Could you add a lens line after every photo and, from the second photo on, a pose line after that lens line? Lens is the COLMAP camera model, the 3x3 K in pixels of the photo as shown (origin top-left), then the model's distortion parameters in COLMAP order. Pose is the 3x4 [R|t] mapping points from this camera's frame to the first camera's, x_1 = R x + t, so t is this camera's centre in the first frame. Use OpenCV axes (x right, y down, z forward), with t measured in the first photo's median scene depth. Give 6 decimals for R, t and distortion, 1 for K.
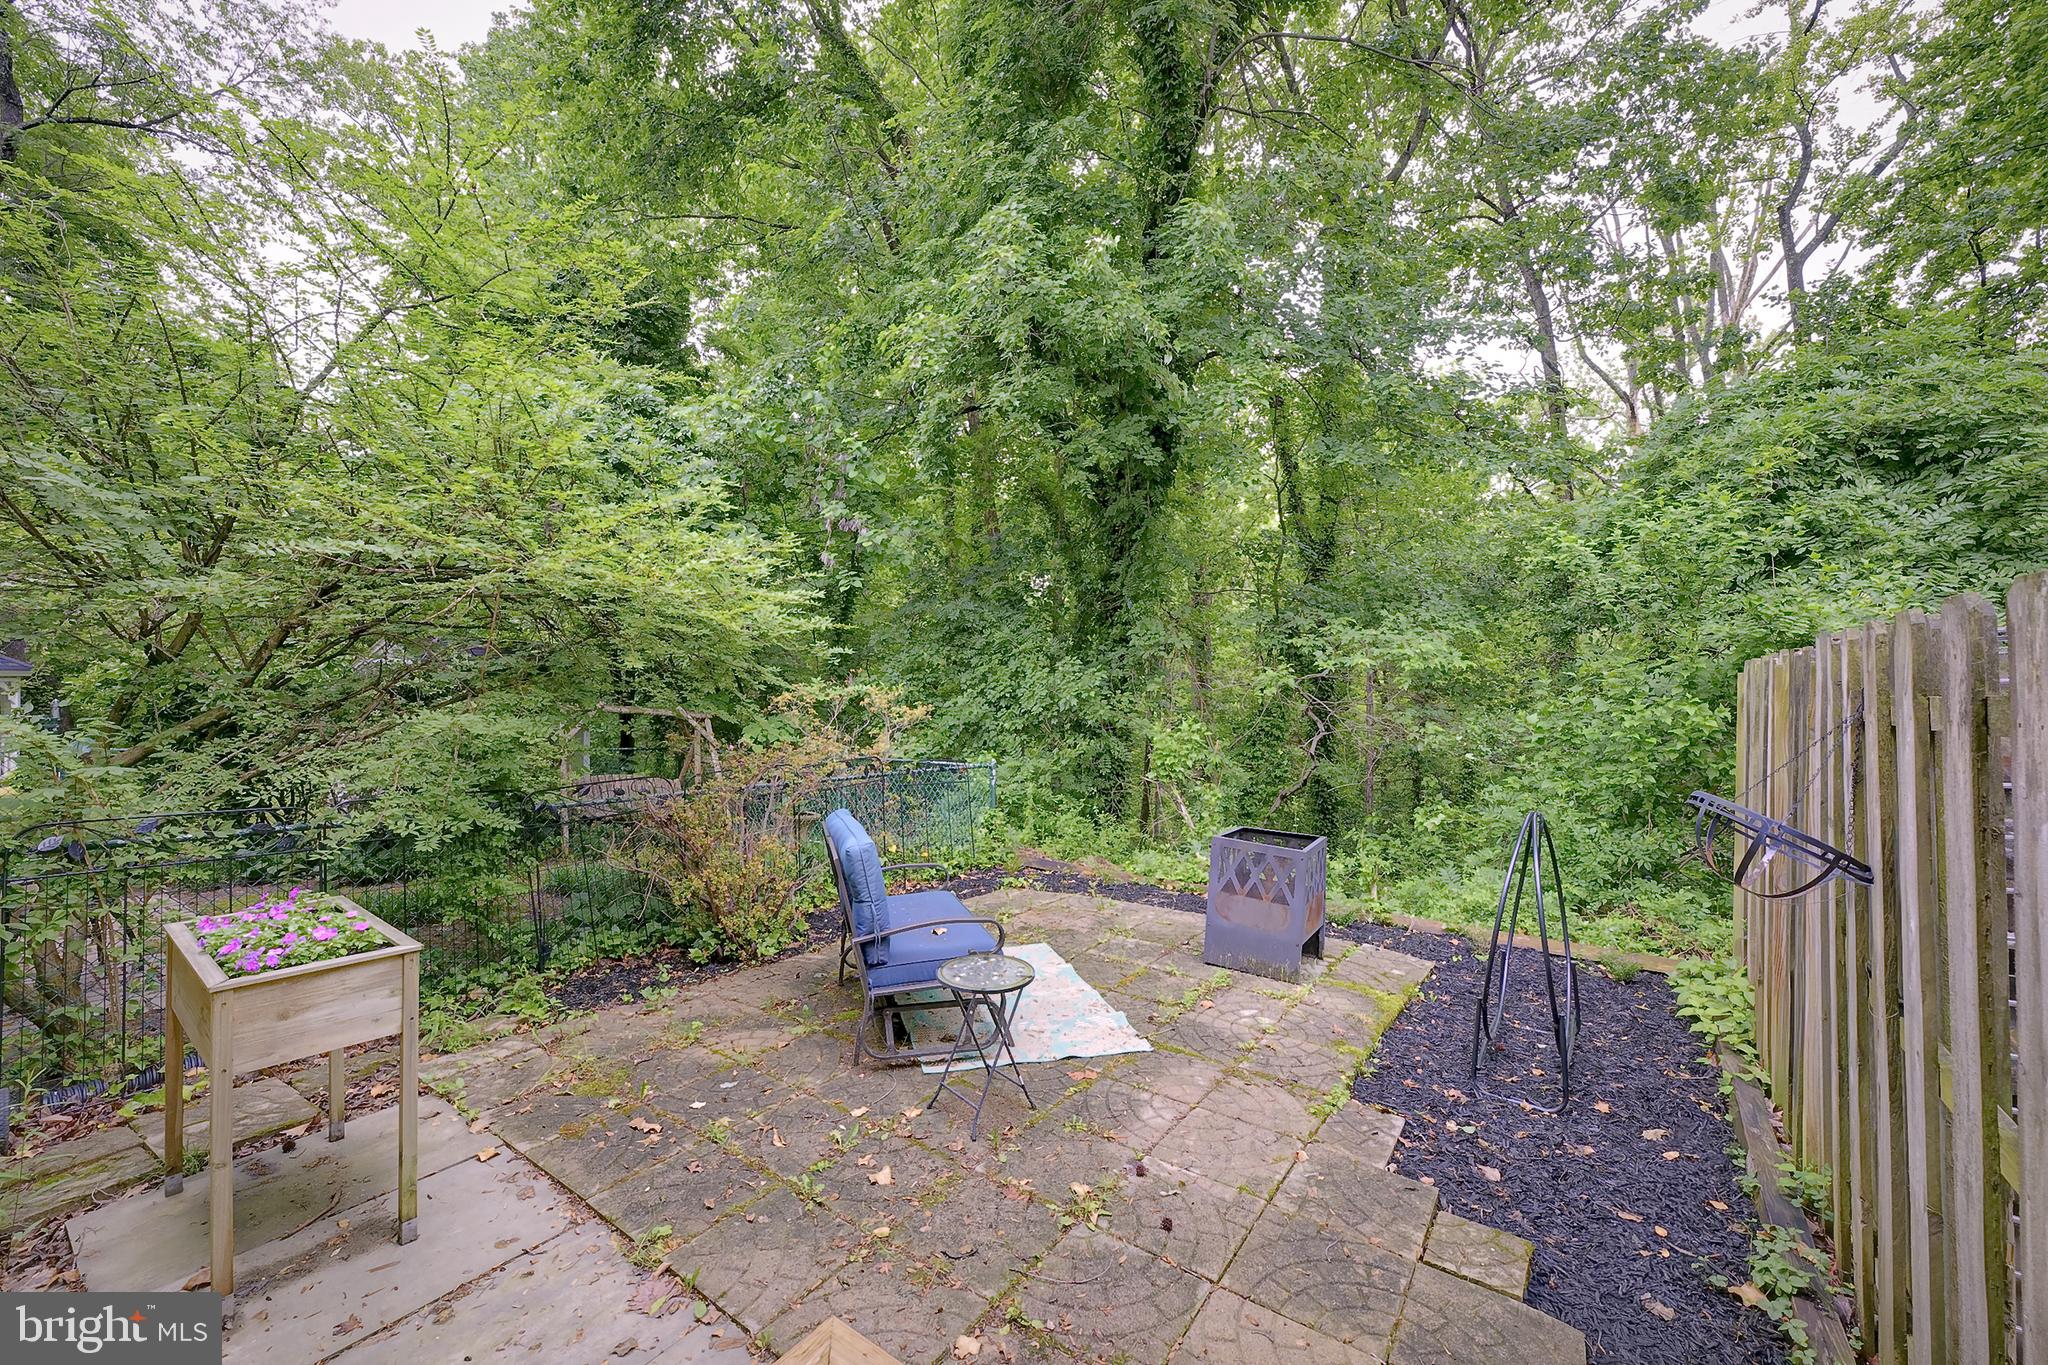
lens RADIAL K [[806.5, 0, 1031.6], [0, 806.5, 686.7], [0, 0, 1]] dist [0.002305, -0.000451]
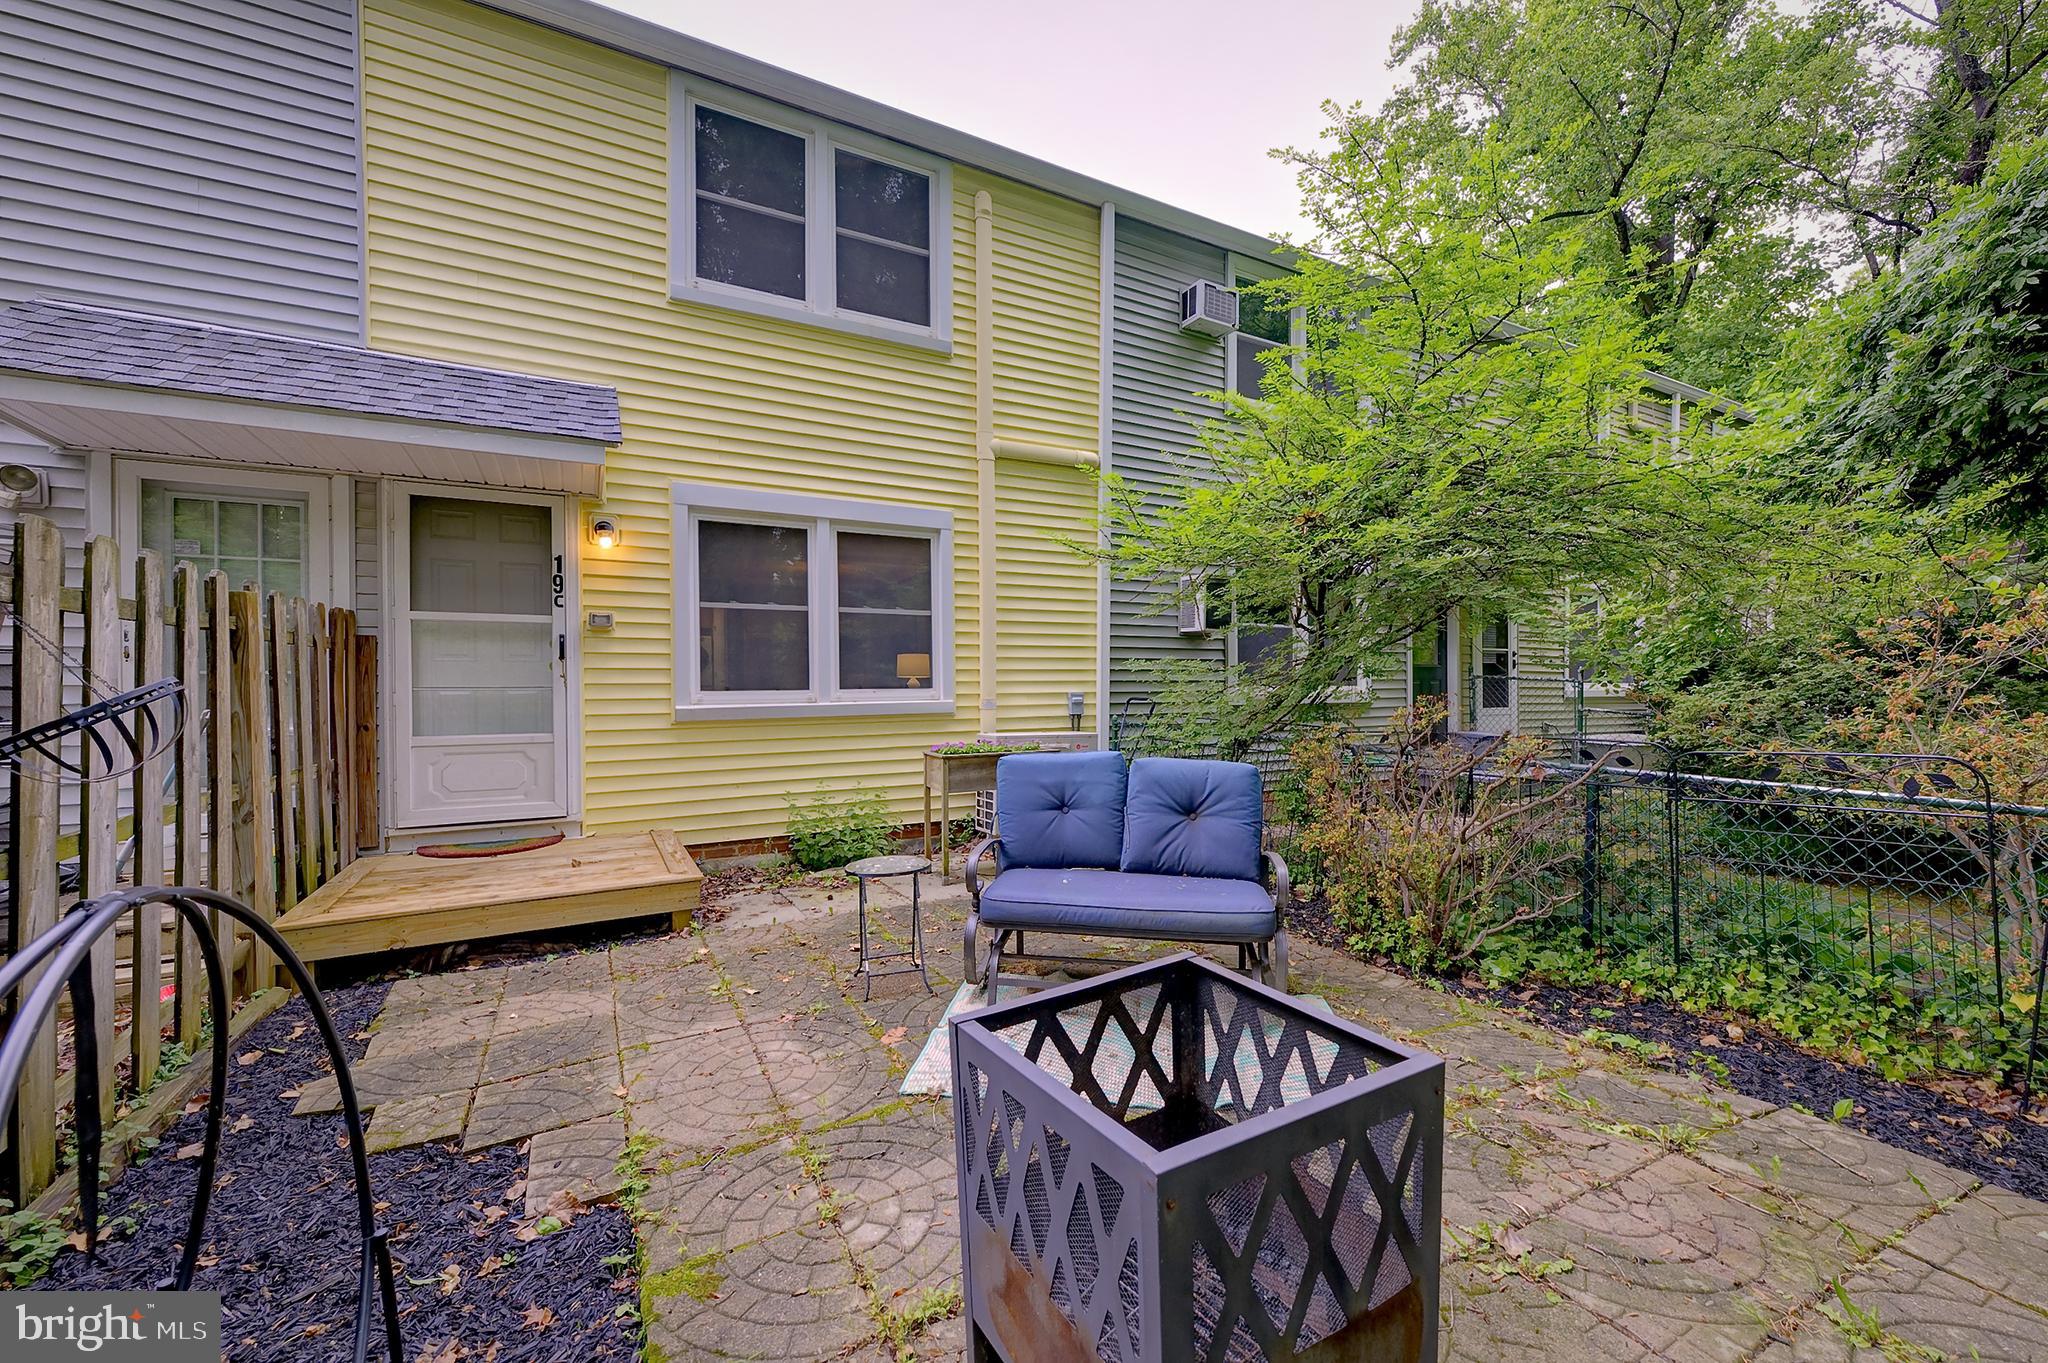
lens RADIAL K [[805.4, 0, 1032.8], [0, 805.4, 675.3], [0, 0, 1]] dist [-0.001354, -0.000555]
pose [[-0.425264, 0.007508, -0.905038, 0.758863], [0.014250, 0.999897, 0.001600, 0.069144], [0.904957, -0.012216, -0.425328, 1.422095]]
